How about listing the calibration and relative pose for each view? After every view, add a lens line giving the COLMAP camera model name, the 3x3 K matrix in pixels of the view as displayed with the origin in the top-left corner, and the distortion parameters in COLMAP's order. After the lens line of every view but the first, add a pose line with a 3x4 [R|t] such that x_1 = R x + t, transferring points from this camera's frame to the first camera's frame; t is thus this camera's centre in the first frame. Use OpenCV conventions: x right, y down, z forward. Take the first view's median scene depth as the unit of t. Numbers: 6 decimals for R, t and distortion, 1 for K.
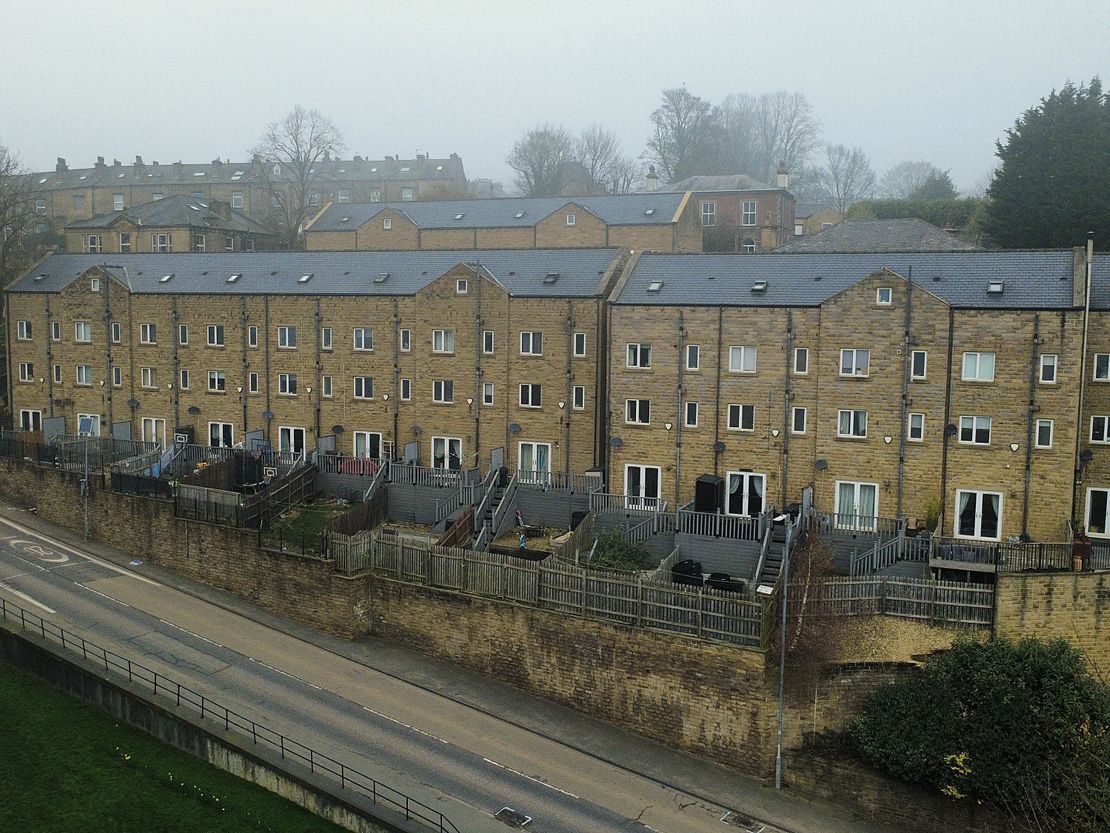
lens RADIAL K [[1068.0, 0, 555.0], [0, 1068.0, 416.5], [0, 0, 1]] dist [-0.000428, 0.006135]
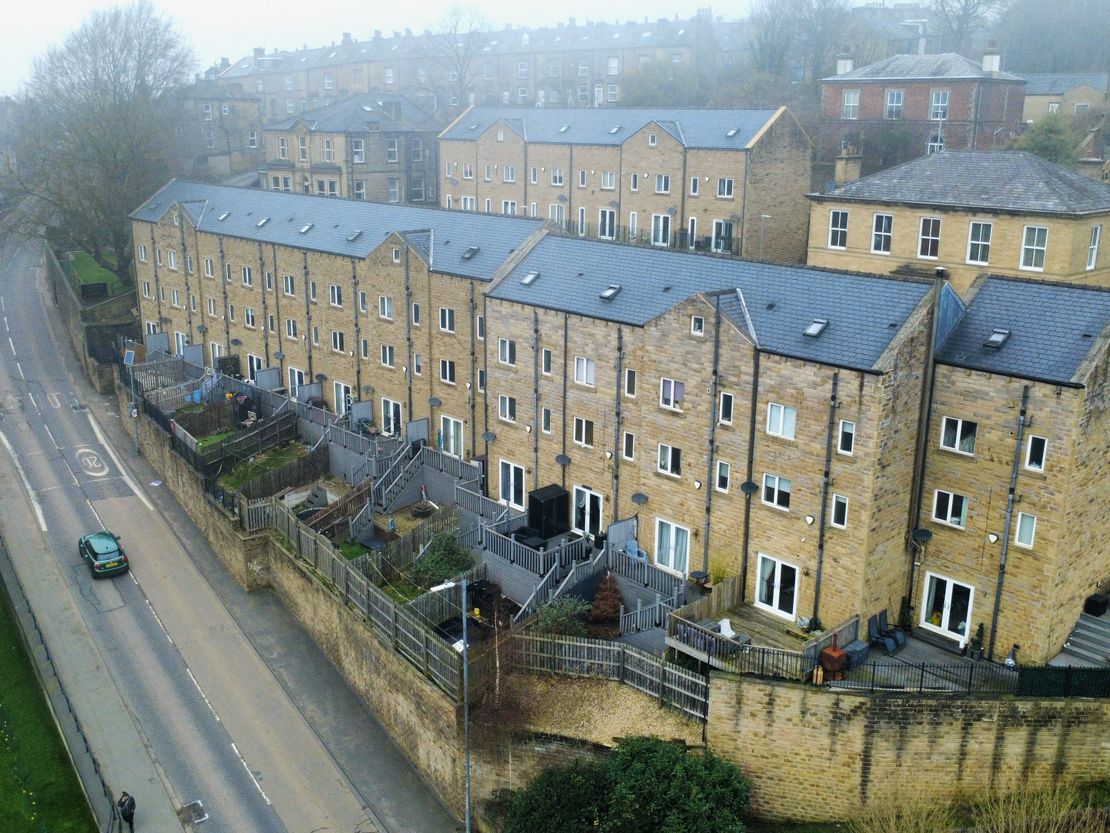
lens RADIAL K [[1068.0, 0, 555.0], [0, 1068.0, 416.5], [0, 0, 1]] dist [-0.000428, 0.006135]
pose [[0.920829, 0.101567, -0.376507, 0.519681], [-0.035601, 0.983350, 0.178202, -0.184750], [0.388337, -0.150689, 0.909113, 0.147168]]
